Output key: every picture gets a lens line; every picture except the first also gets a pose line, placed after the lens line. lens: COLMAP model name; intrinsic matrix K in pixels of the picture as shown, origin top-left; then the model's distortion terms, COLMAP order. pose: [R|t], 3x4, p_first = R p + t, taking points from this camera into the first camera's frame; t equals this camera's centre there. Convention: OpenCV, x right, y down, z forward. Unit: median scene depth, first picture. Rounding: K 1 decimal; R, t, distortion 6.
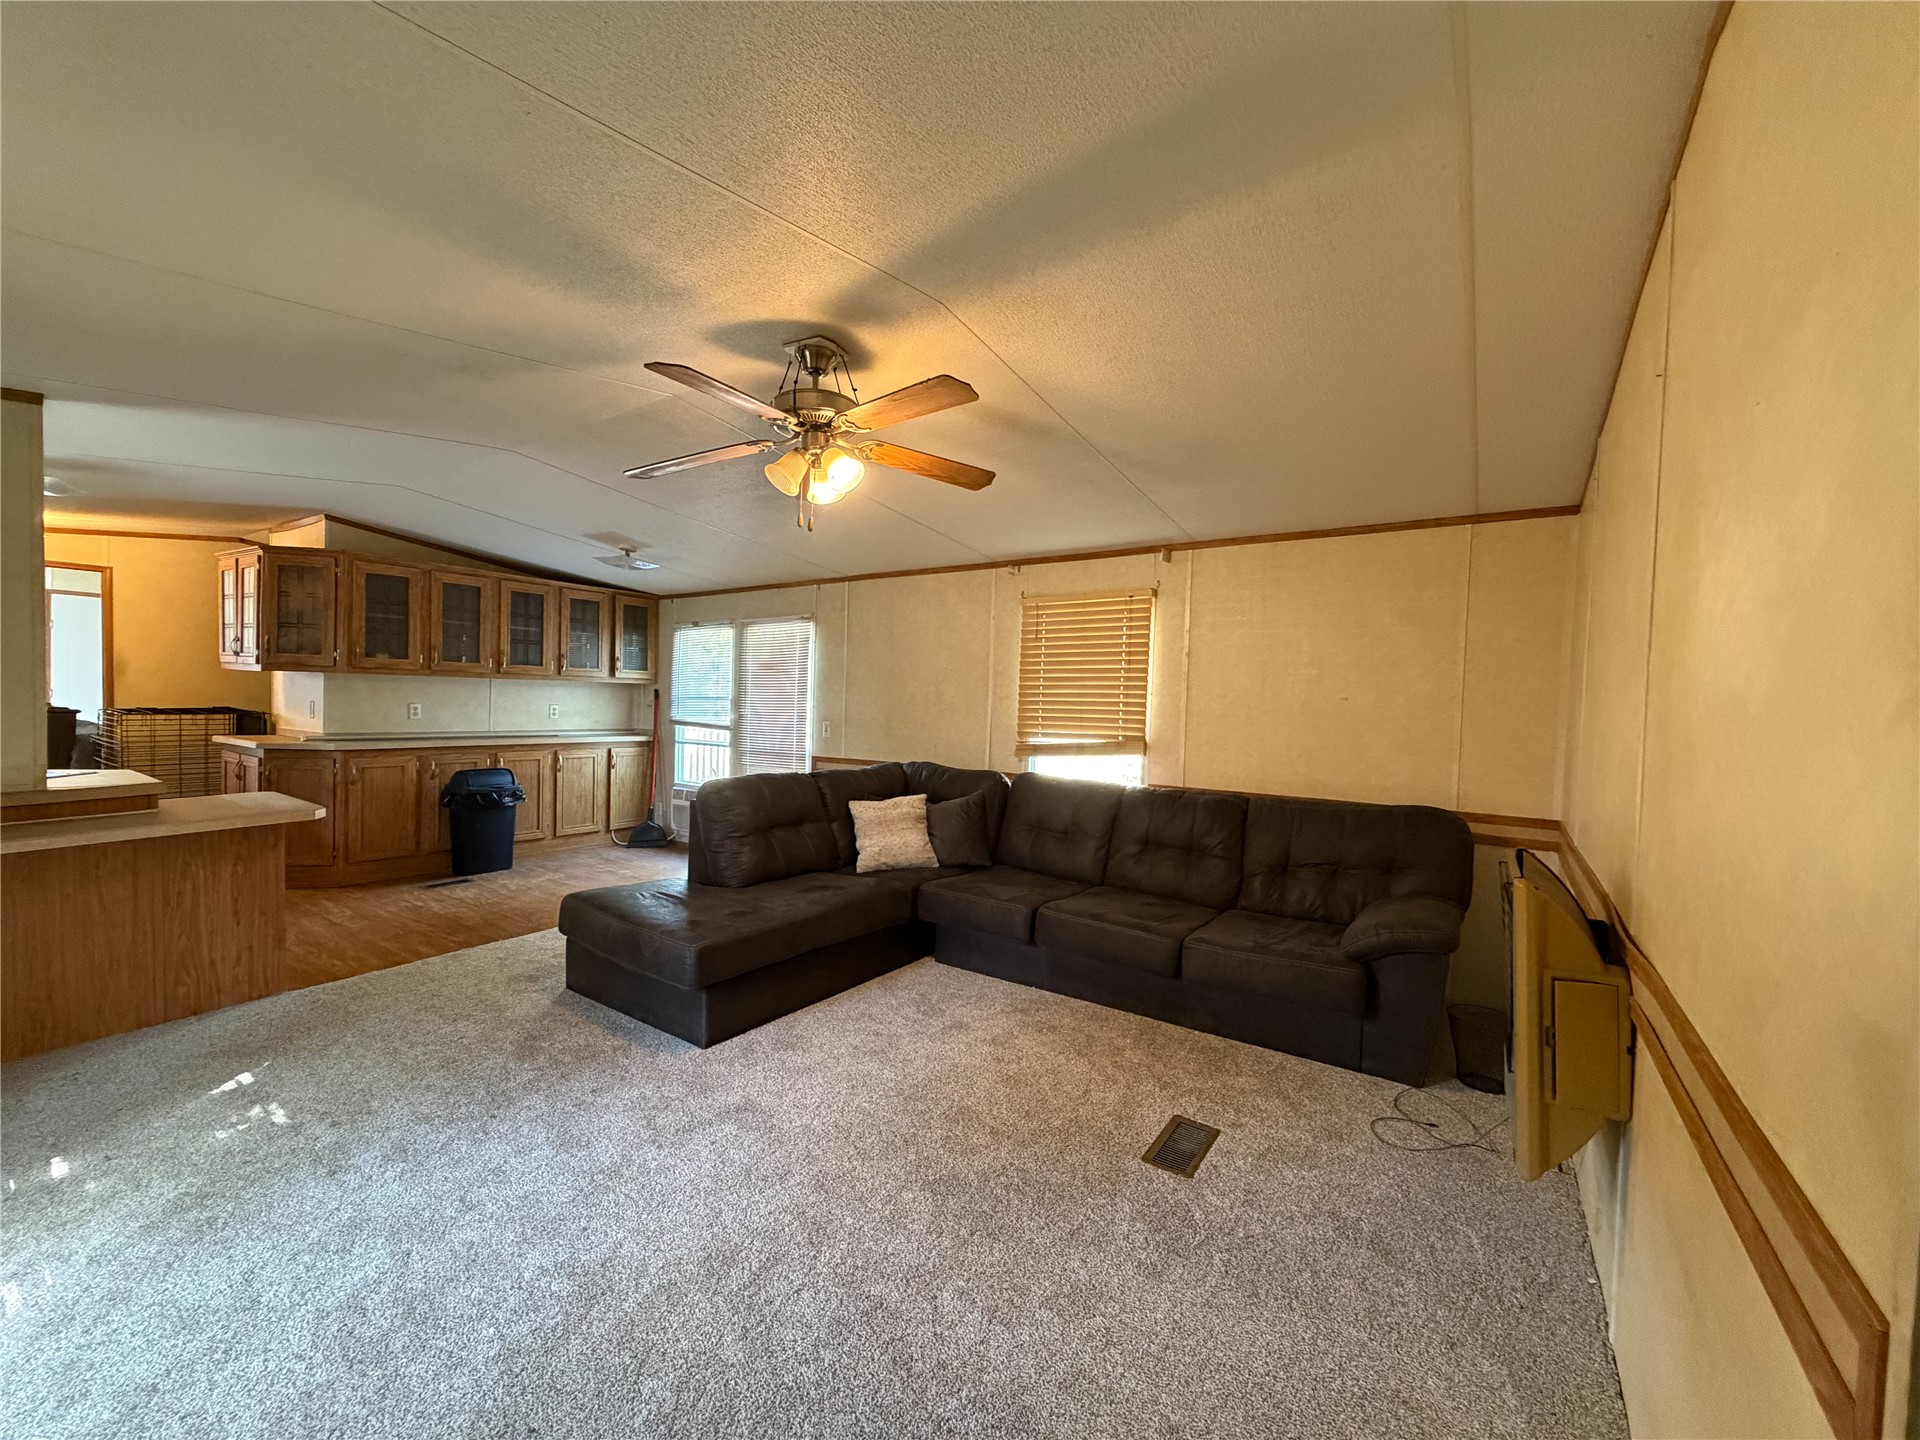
lens RADIAL K [[758.8, 0, 949.8], [0, 758.8, 731.2], [0, 0, 1]] dist [0.000415, 0.000159]
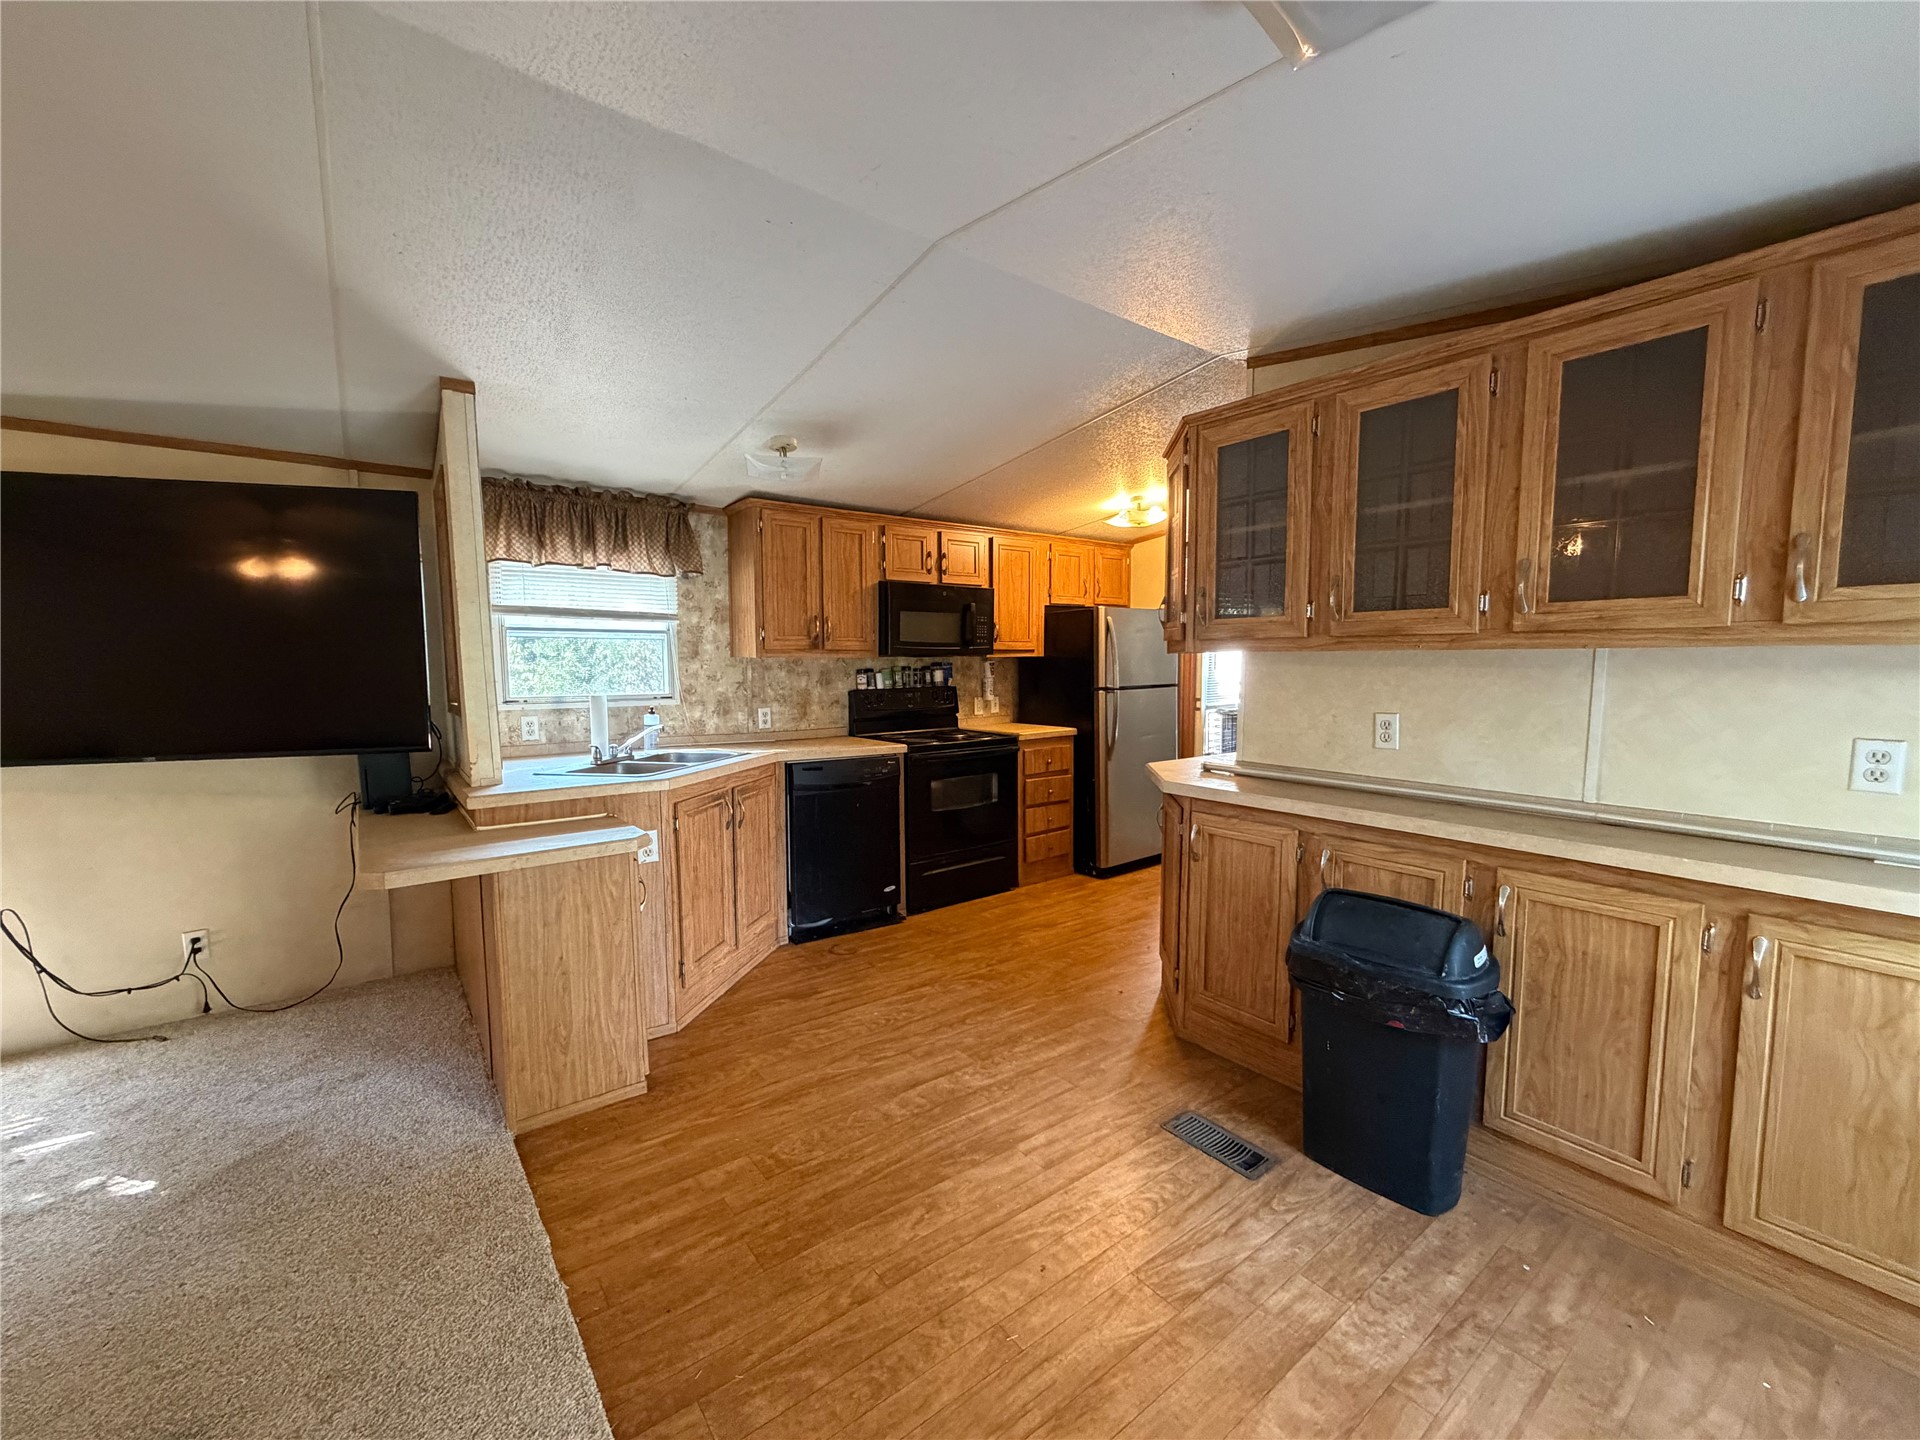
lens RADIAL K [[772.2, 0, 957.9], [0, 772.2, 714.5], [0, 0, 1]] dist [0.000054, 0.000017]
pose [[-0.300306, 0.058559, -0.952044, -0.273773], [-0.032451, 0.996909, 0.071555, -0.078834], [0.953291, 0.052384, -0.297478, 1.207775]]
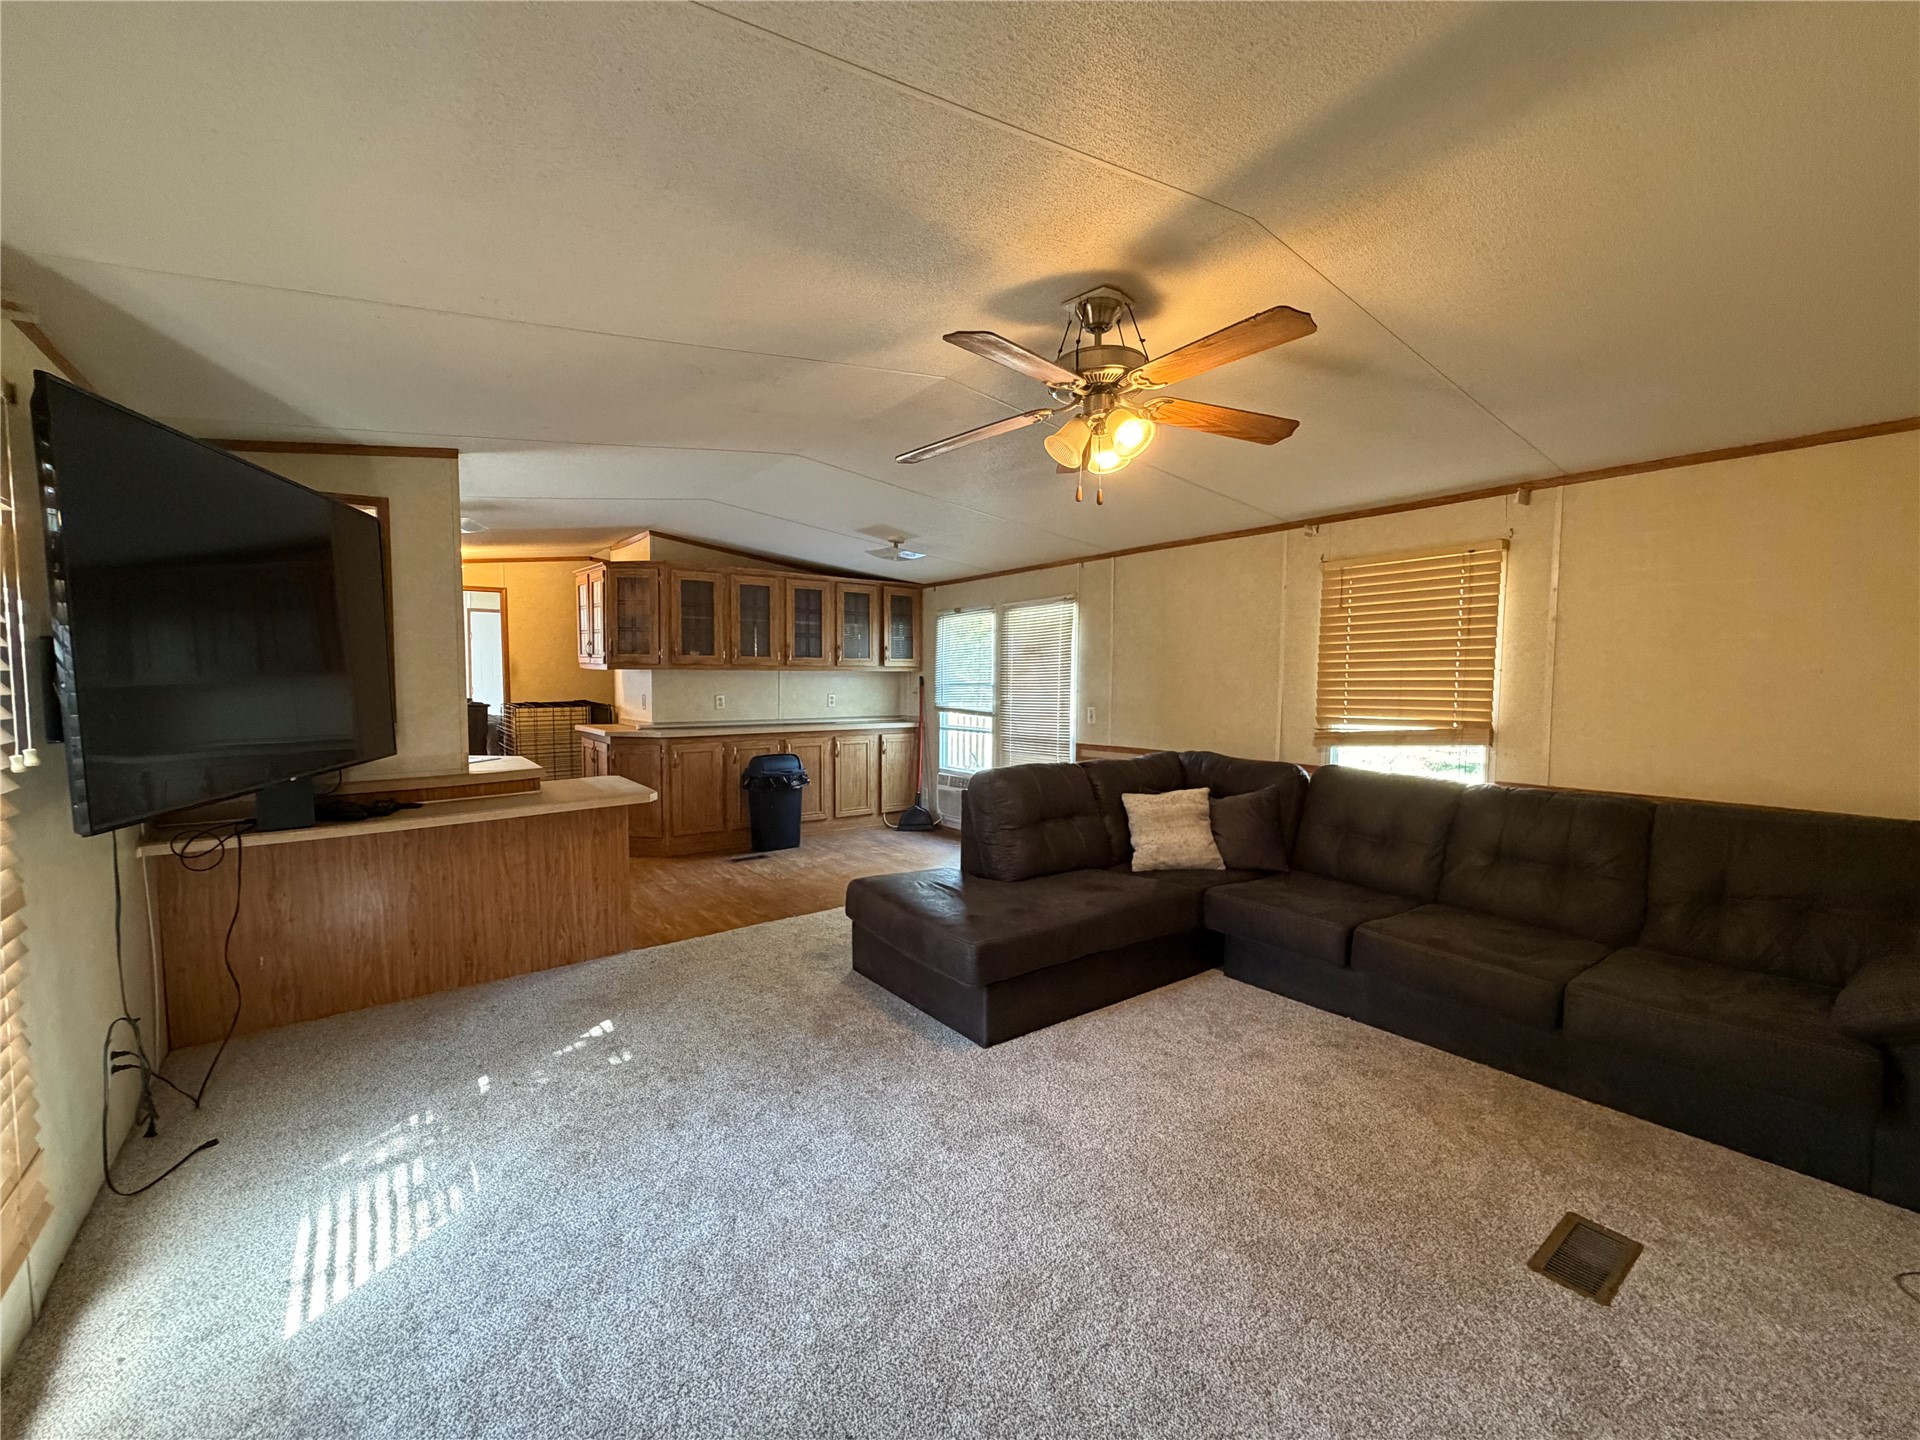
lens RADIAL K [[758.8, 0, 949.8], [0, 758.8, 731.2], [0, 0, 1]] dist [0.000415, 0.000159]
pose [[0.951931, -0.000469, -0.306313, -0.058858], [0.009548, 0.999558, 0.028143, -0.015788], [0.306164, -0.029715, 0.951515, 0.058835]]
